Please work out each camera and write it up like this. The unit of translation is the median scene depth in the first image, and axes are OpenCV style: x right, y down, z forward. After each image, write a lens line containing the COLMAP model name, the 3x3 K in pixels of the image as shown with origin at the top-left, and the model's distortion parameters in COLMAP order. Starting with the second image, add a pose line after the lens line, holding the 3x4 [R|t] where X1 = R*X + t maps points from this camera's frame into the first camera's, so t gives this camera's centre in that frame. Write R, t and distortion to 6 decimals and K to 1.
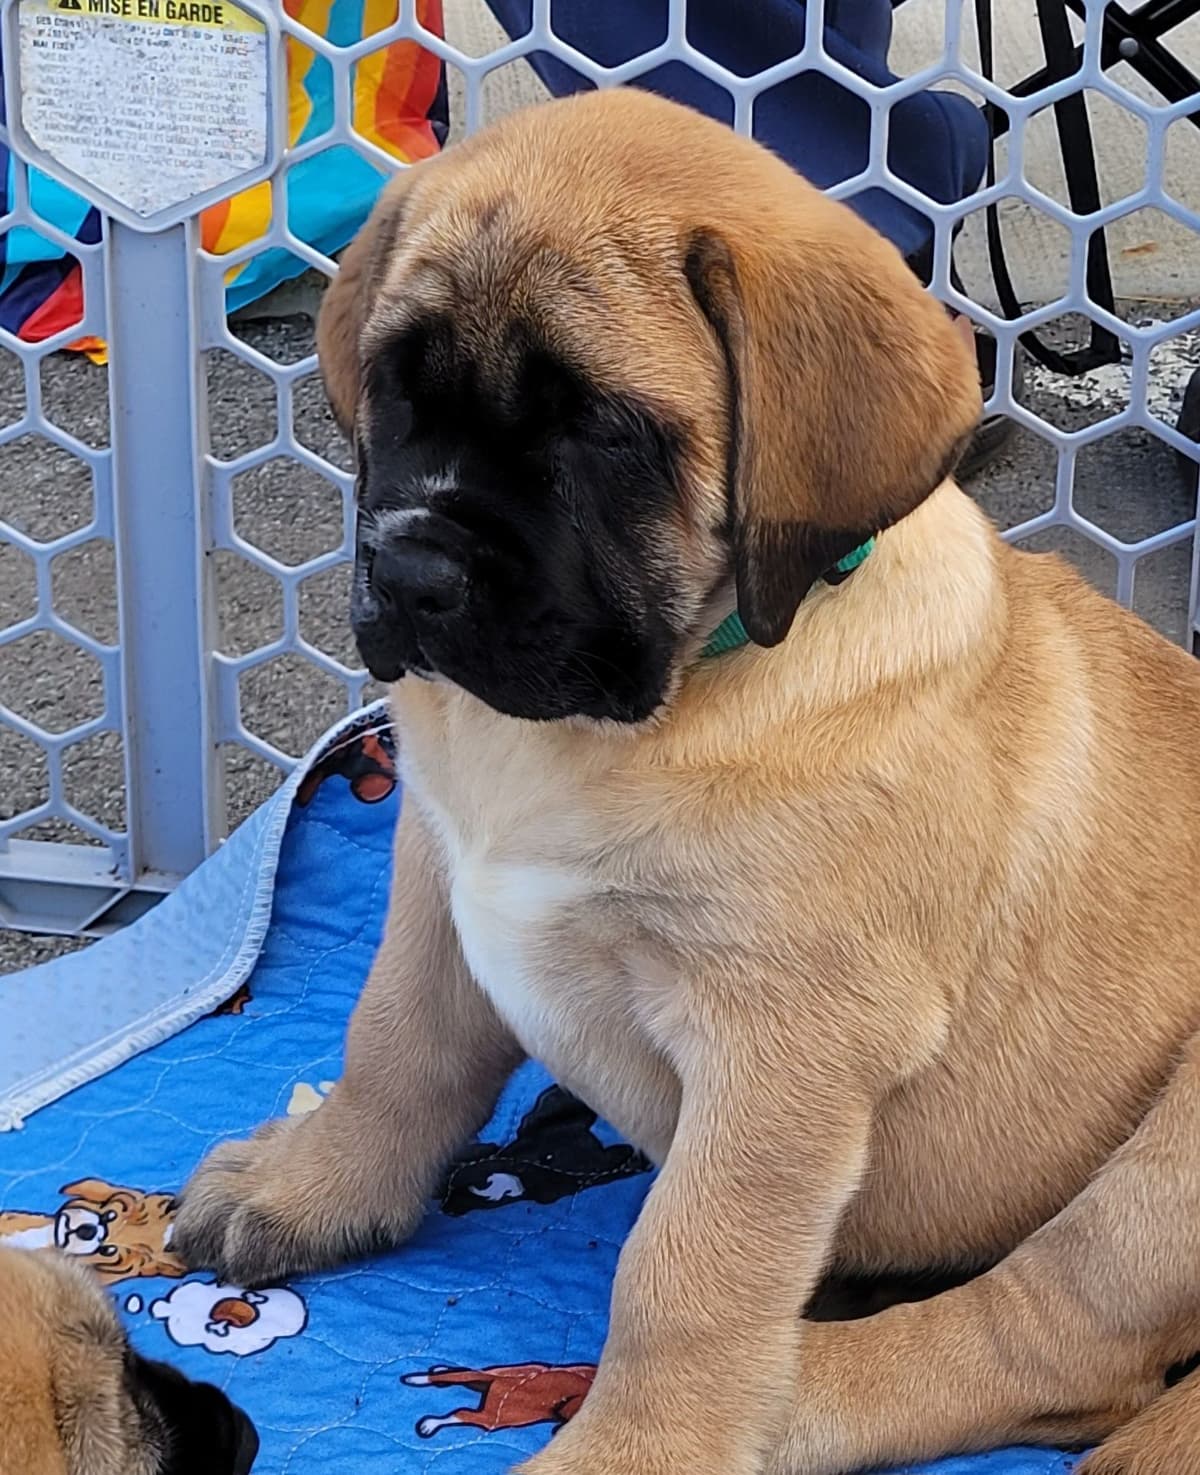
lens RADIAL K [[614.8, 0, 591.3], [0, 614.8, 738.7], [0, 0, 1]] dist [-0.003331, 0.001699]
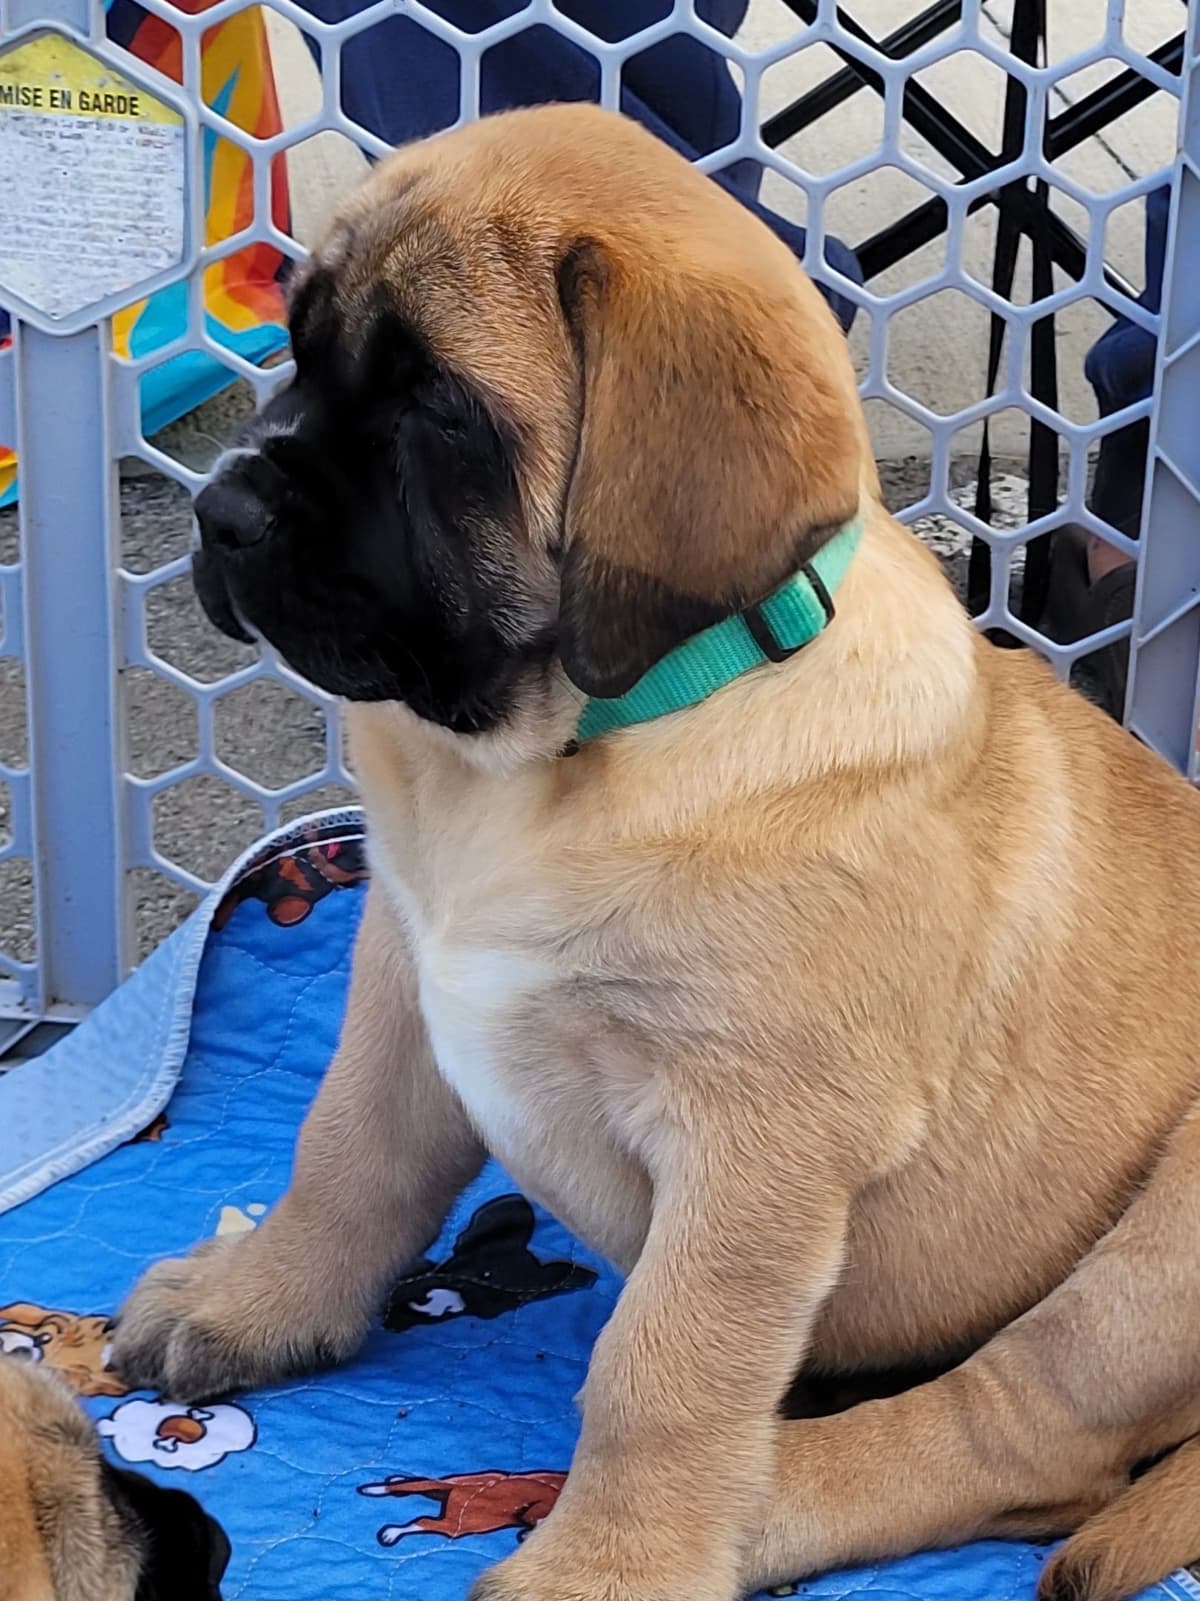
lens RADIAL K [[639.2, 0, 609.7], [0, 639.2, 801.2], [0, 0, 1]] dist [-0.003839, 0.001505]
pose [[0.999900, -0.011475, 0.008275, 0.122477], [0.011410, 0.999904, 0.007808, -0.079974], [-0.008364, -0.007713, 0.999935, -0.021036]]
